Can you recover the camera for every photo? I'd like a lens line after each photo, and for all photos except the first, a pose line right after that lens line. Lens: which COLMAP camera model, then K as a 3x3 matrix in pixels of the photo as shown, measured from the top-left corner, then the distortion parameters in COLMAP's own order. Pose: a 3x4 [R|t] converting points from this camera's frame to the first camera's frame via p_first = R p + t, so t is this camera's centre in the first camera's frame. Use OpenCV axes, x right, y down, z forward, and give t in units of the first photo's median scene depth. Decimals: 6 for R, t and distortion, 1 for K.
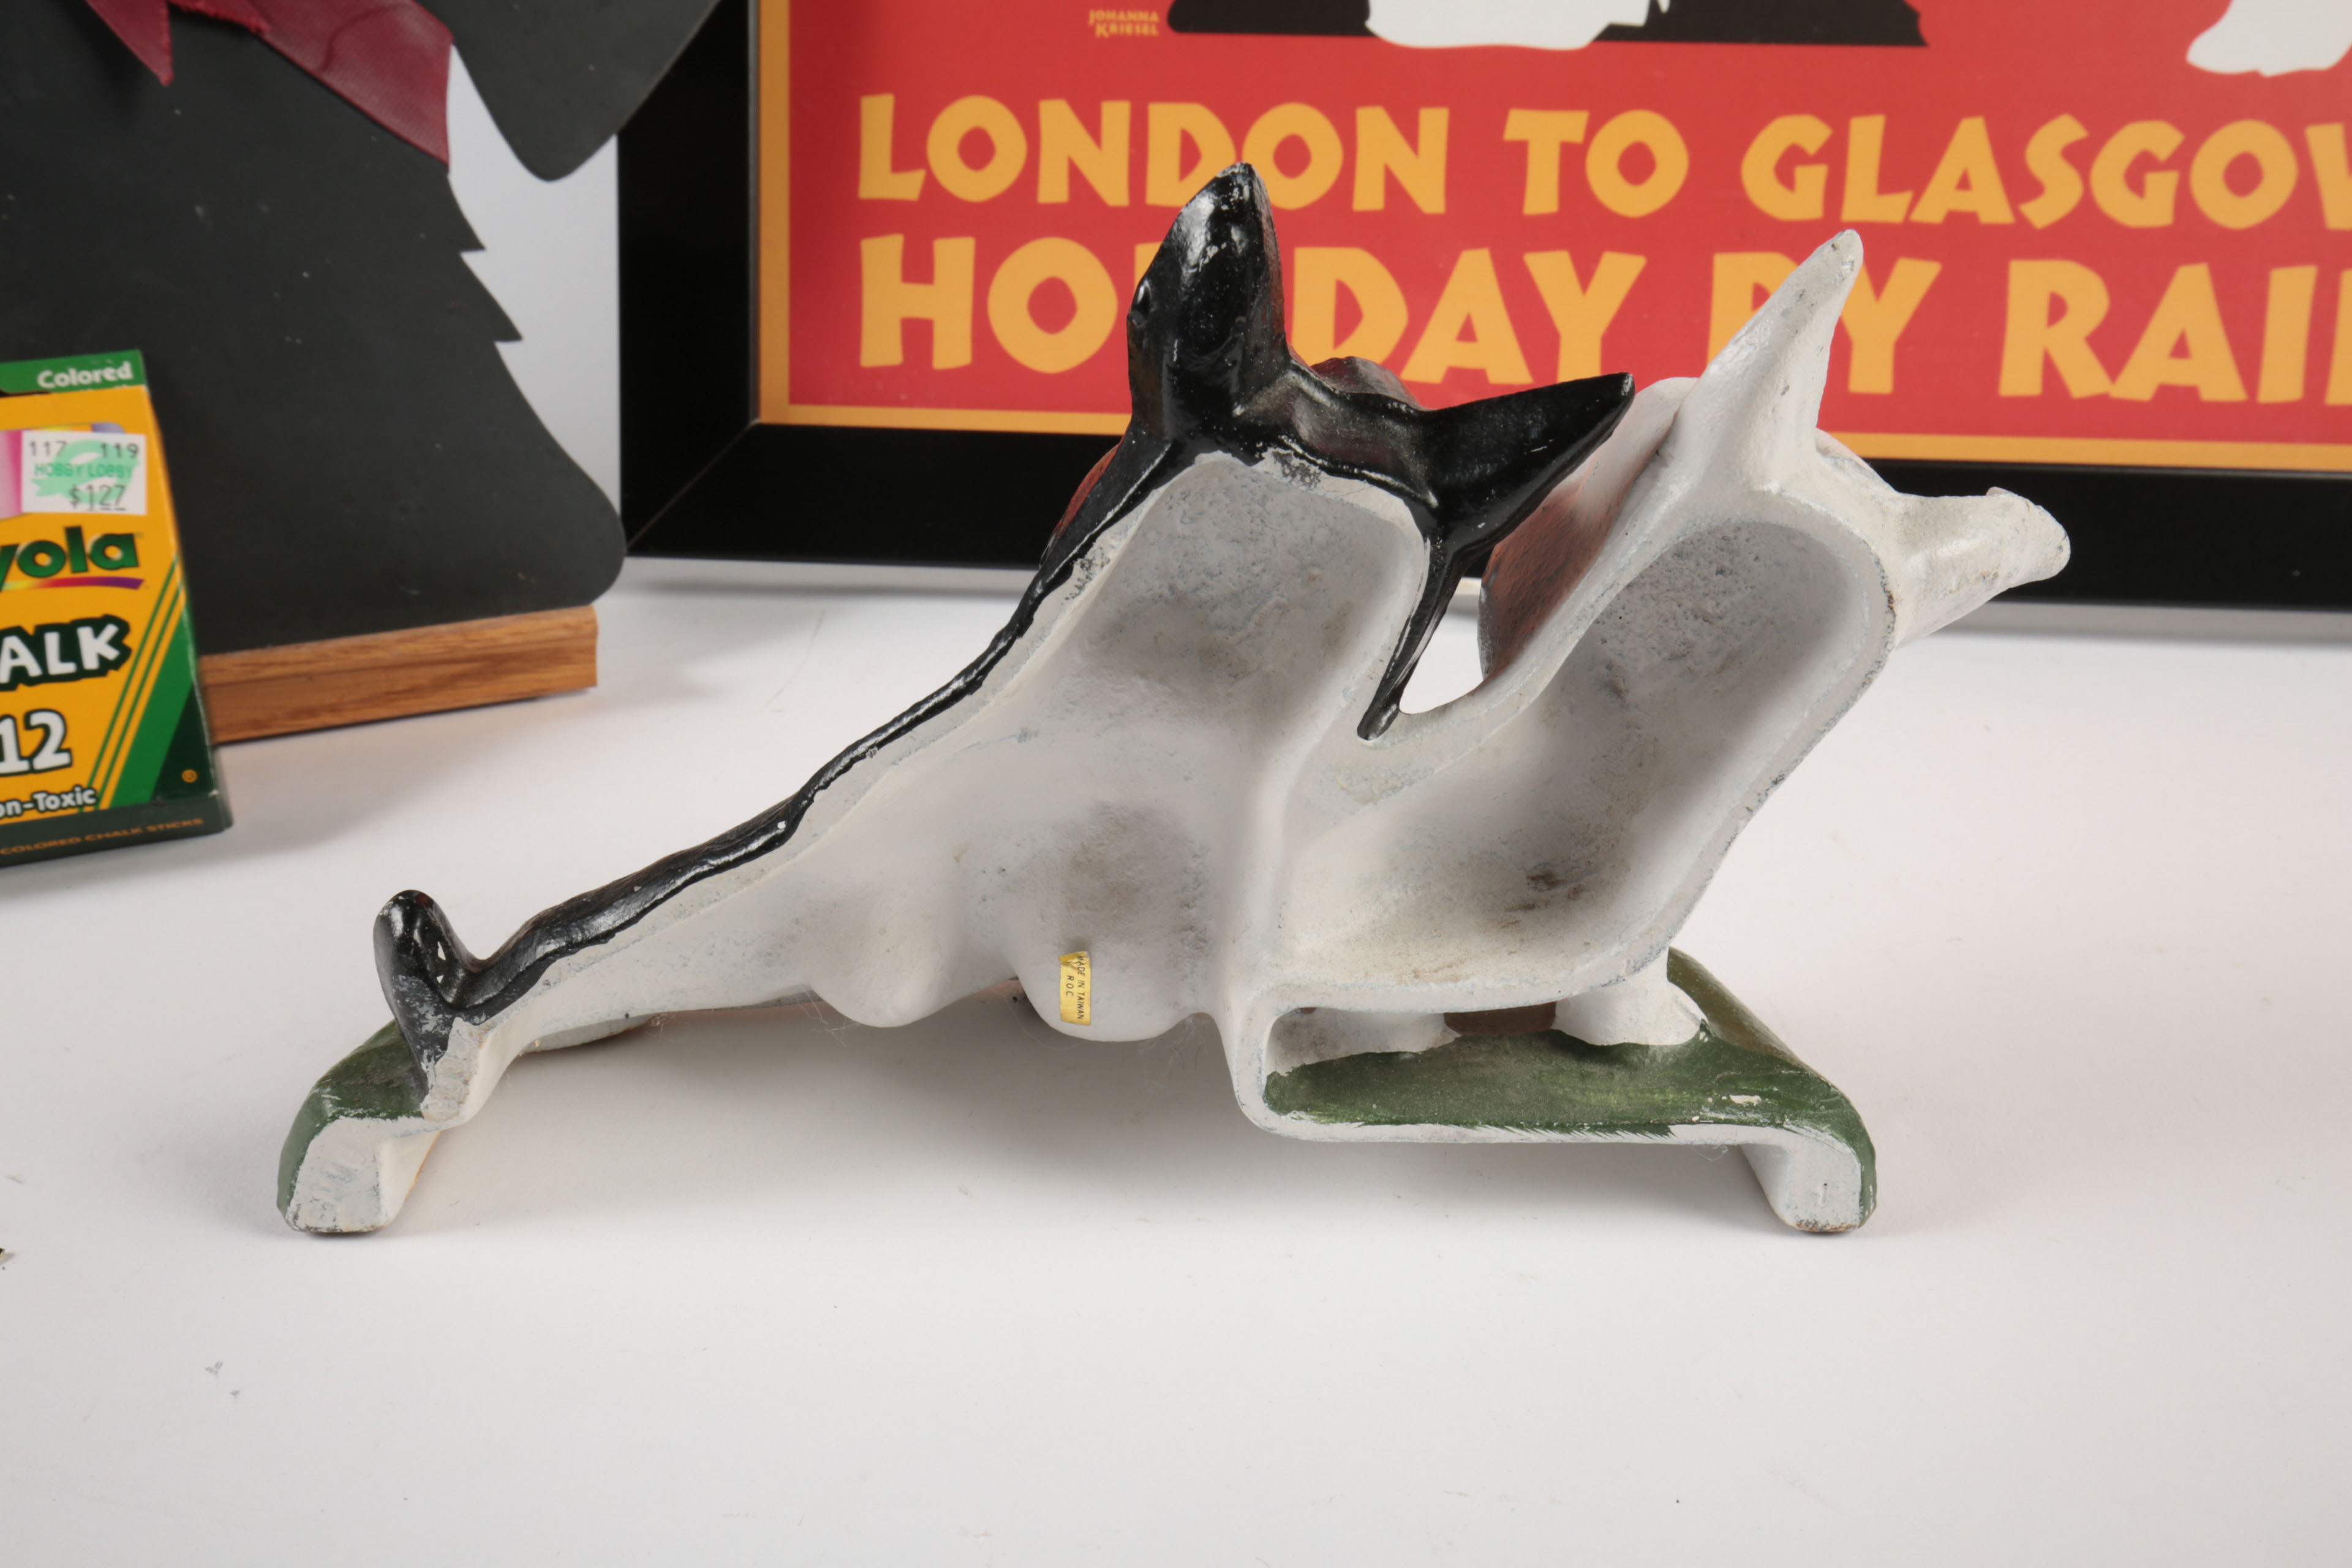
lens RADIAL K [[2216.1, 0, 1203.5], [0, 2216.1, 779.8], [0, 0, 1]] dist [0.025704, 0.000000]
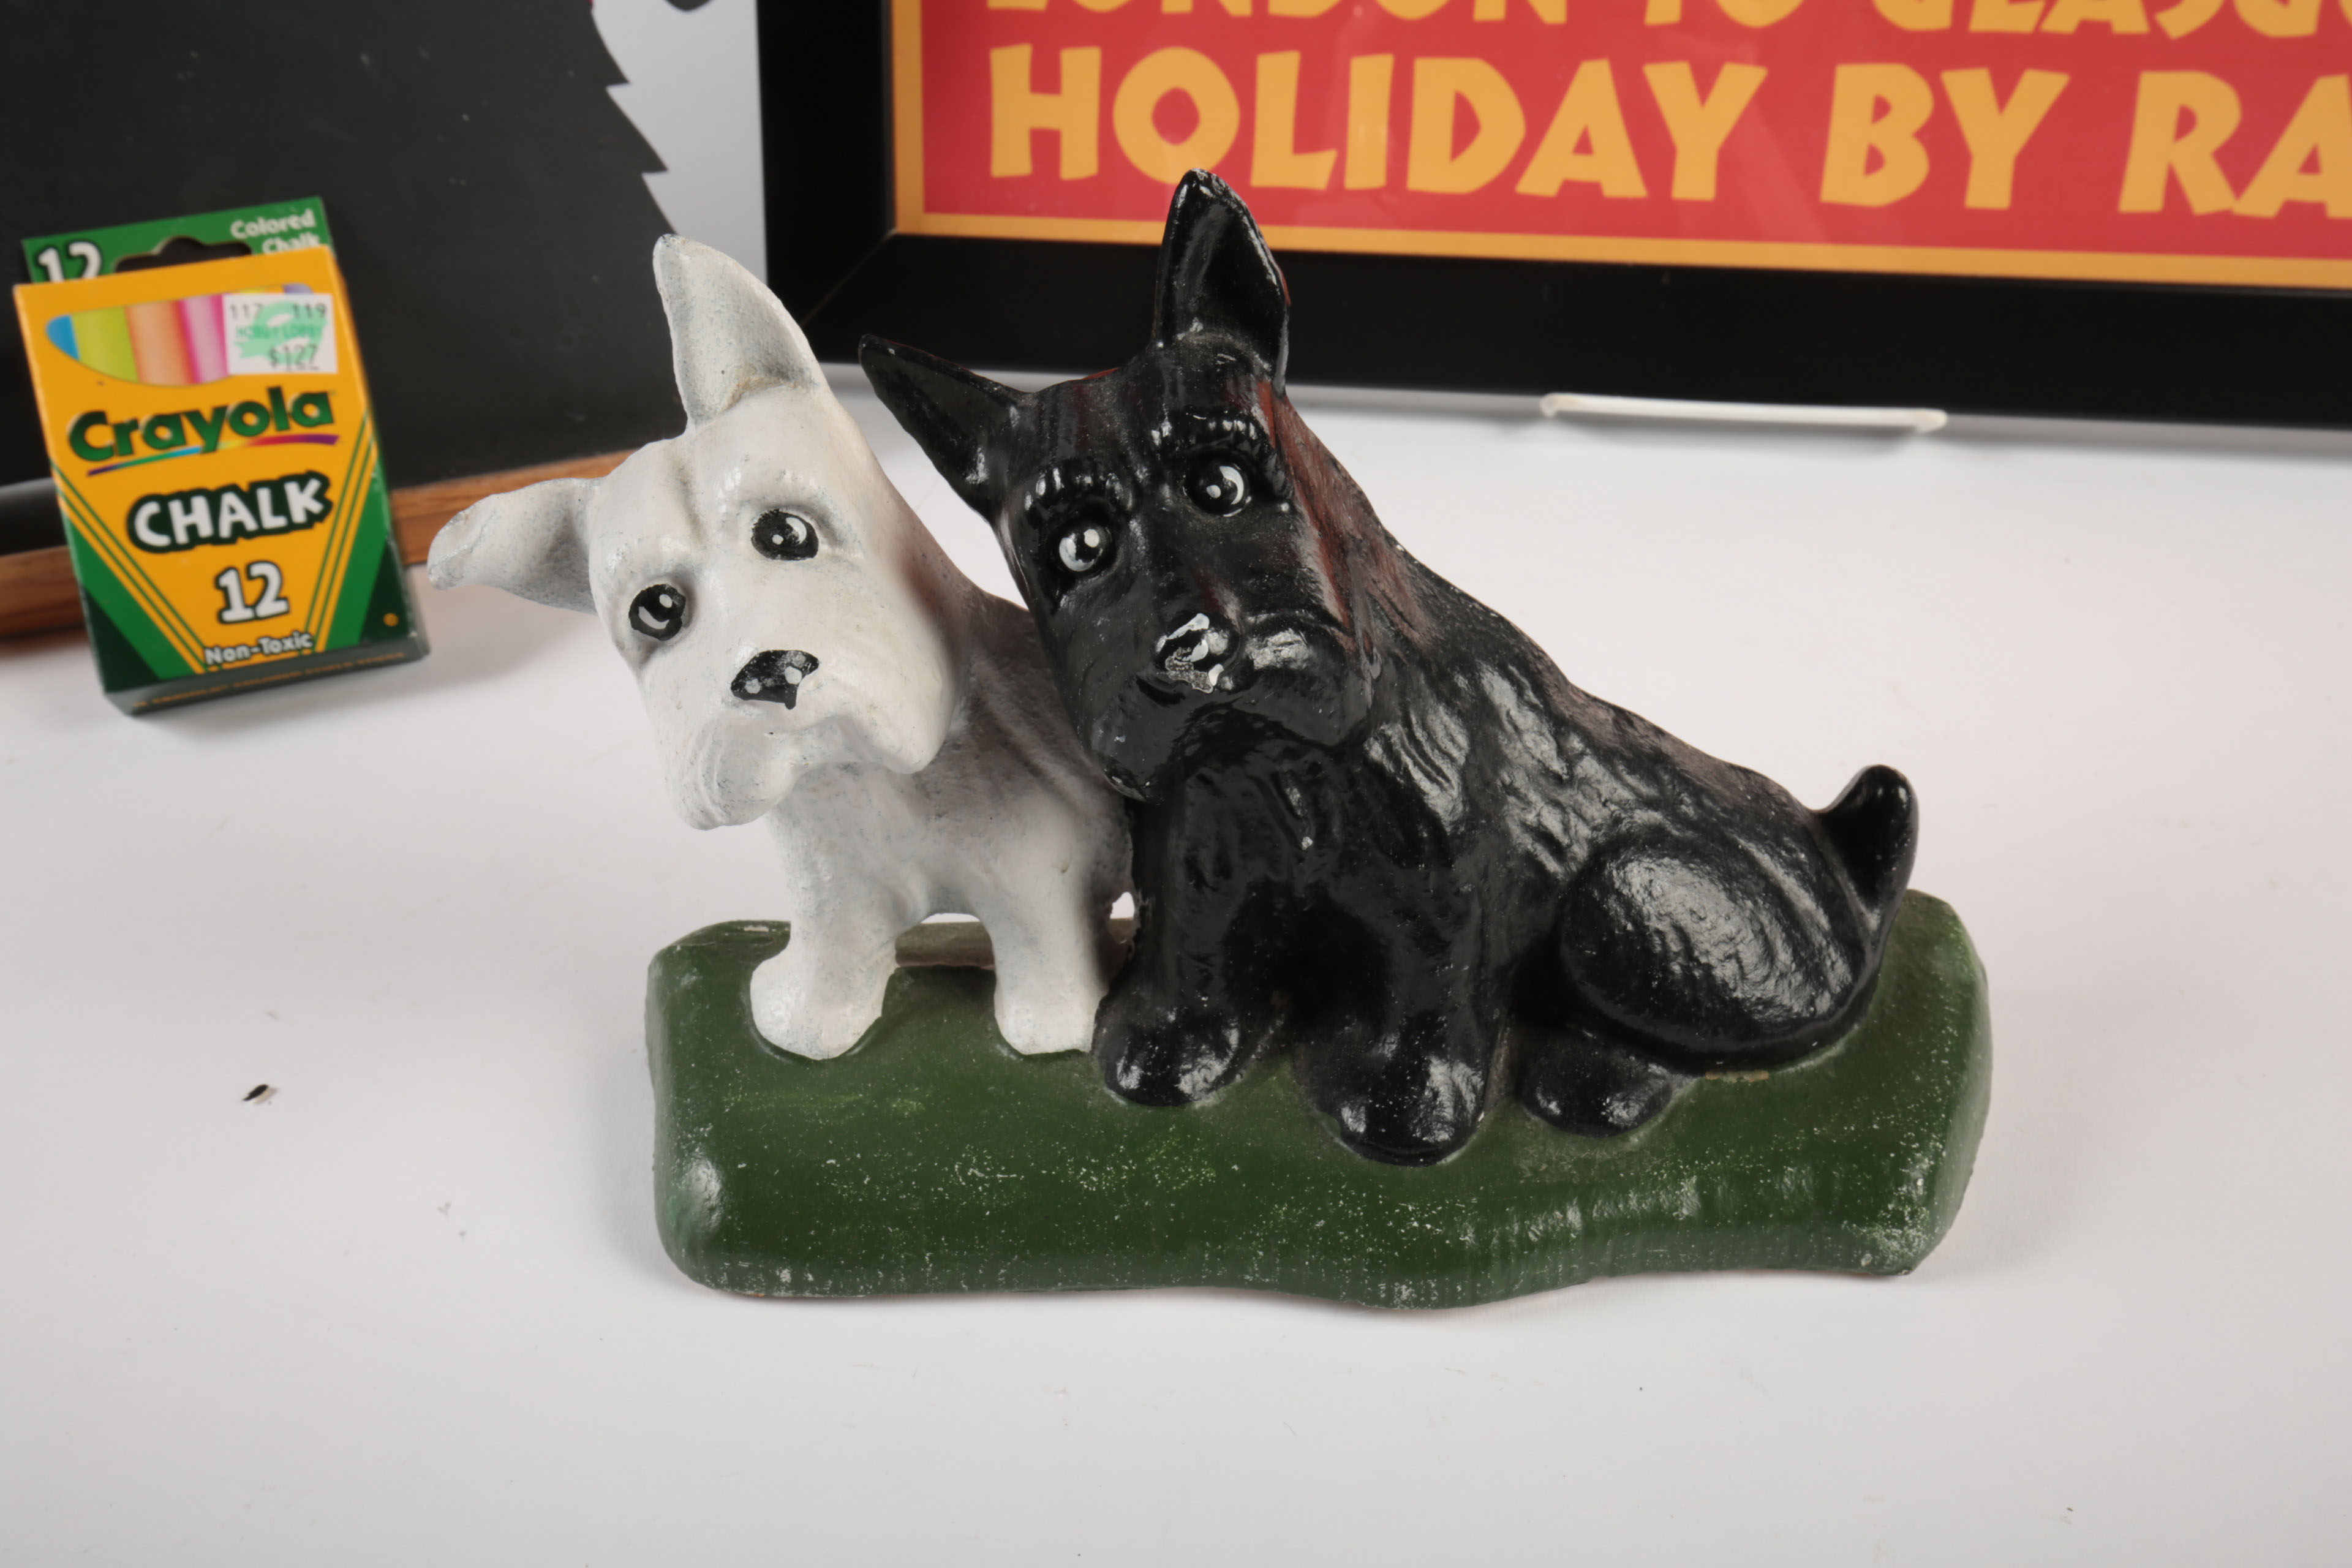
lens RADIAL K [[2216.1, 0, 1205.8], [0, 2216.1, 799.4], [0, 0, 1]] dist [0.025704, 0.000000]
pose [[0.996993, 0.022429, -0.074172, 0.029333], [-0.008395, 0.982826, 0.184342, -0.095278], [0.077033, -0.183165, 0.980059, -0.061662]]
